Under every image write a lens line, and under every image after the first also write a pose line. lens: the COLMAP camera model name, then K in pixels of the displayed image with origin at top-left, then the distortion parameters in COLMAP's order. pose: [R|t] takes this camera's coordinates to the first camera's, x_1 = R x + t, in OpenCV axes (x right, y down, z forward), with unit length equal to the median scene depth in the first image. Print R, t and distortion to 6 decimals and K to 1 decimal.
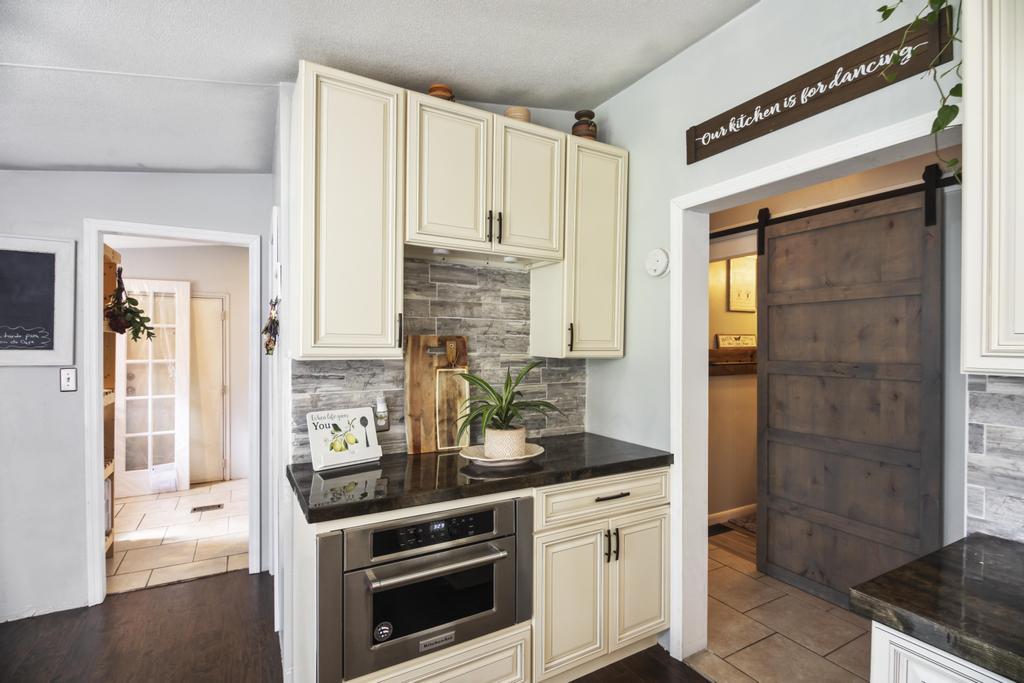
lens RADIAL K [[425.1, 0, 541.8], [0, 425.1, 349.7], [0, 0, 1]] dist [0.000760, 0.000053]
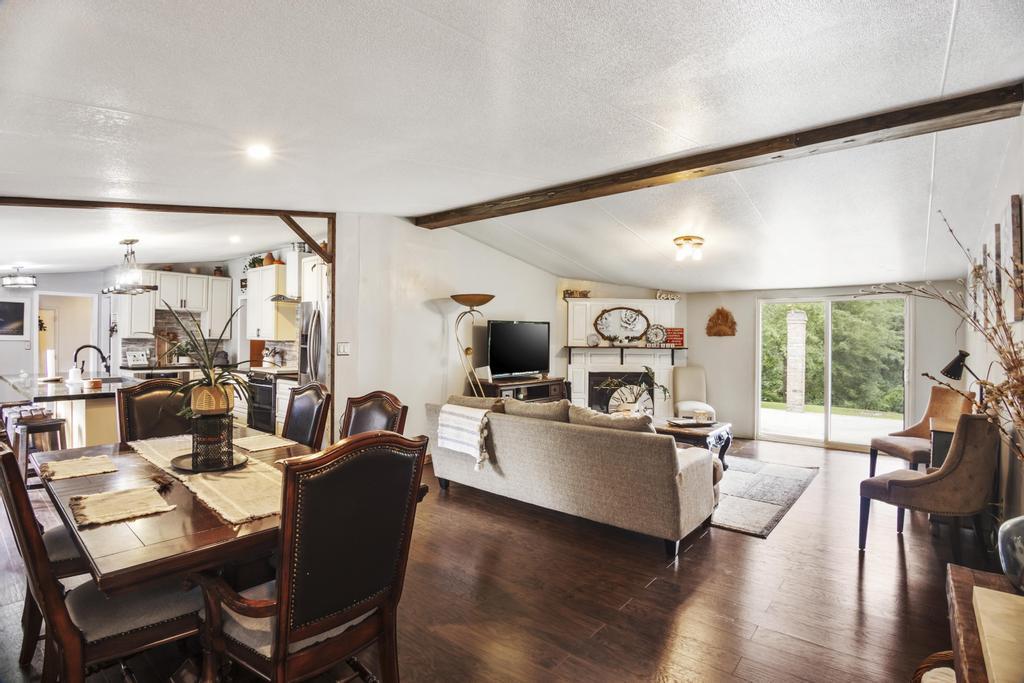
lens RADIAL K [[493.6, 0, 512.0], [0, 493.6, 341.5], [0, 0, 1]] dist [-0.000109, -0.018838]
pose [[0.960349, 0.005505, 0.278747, 1.464953], [-0.004251, 0.999978, -0.005104, 0.057281], [-0.278769, 0.003717, 0.960351, -3.965170]]
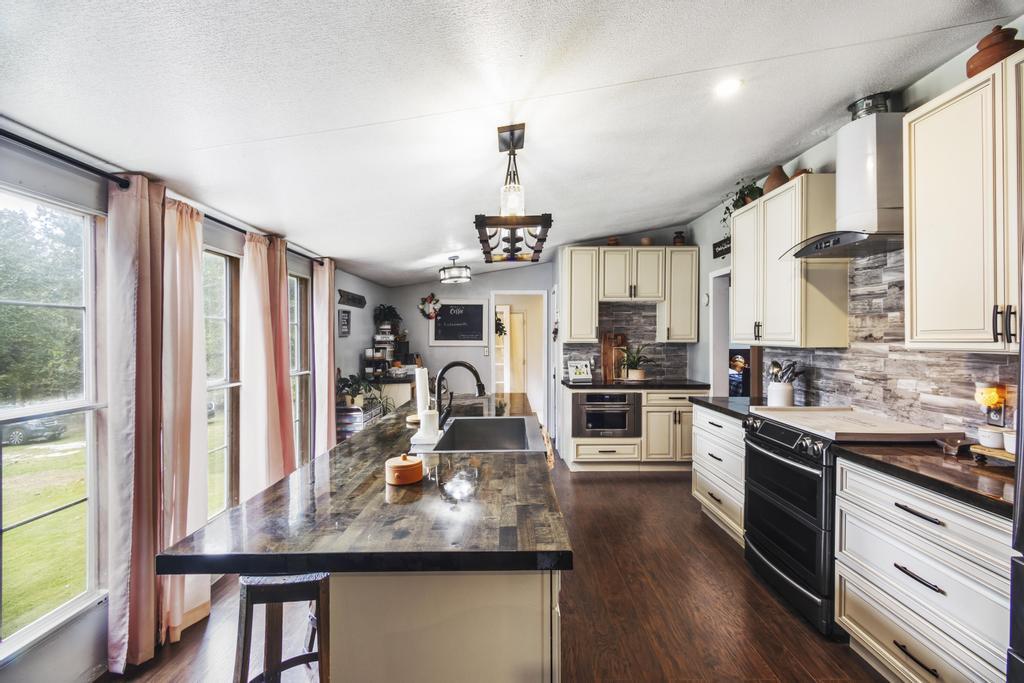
lens RADIAL K [[462.4, 0, 537.7], [0, 462.4, 342.6], [0, 0, 1]] dist [0.004730, -0.000188]
pose [[0.857297, -0.002277, -0.514816, 0.821763], [0.002484, 0.999997, -0.000286, 0.019868], [0.514816, -0.001033, 0.857300, -1.660696]]
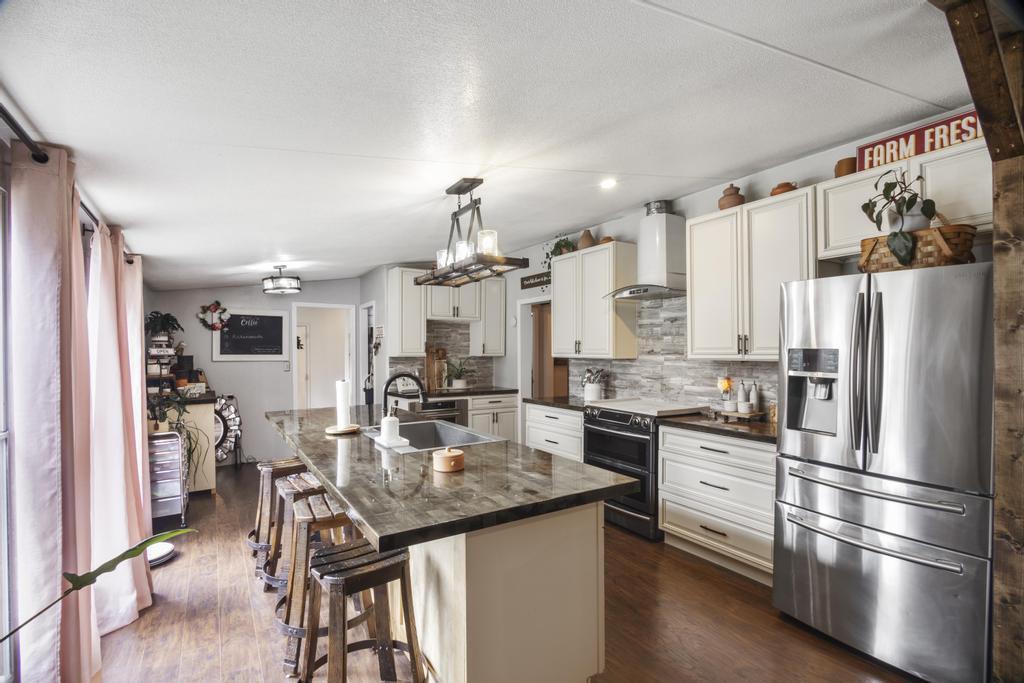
lens RADIAL K [[447.3, 0, 512.9], [0, 447.3, 354.5], [0, 0, 1]] dist [-0.000911, -0.000637]
pose [[0.999981, -0.005788, -0.002231, 0.288975], [0.005779, 0.999975, -0.004108, 0.023615], [0.002255, 0.004095, 0.999989, -2.079156]]
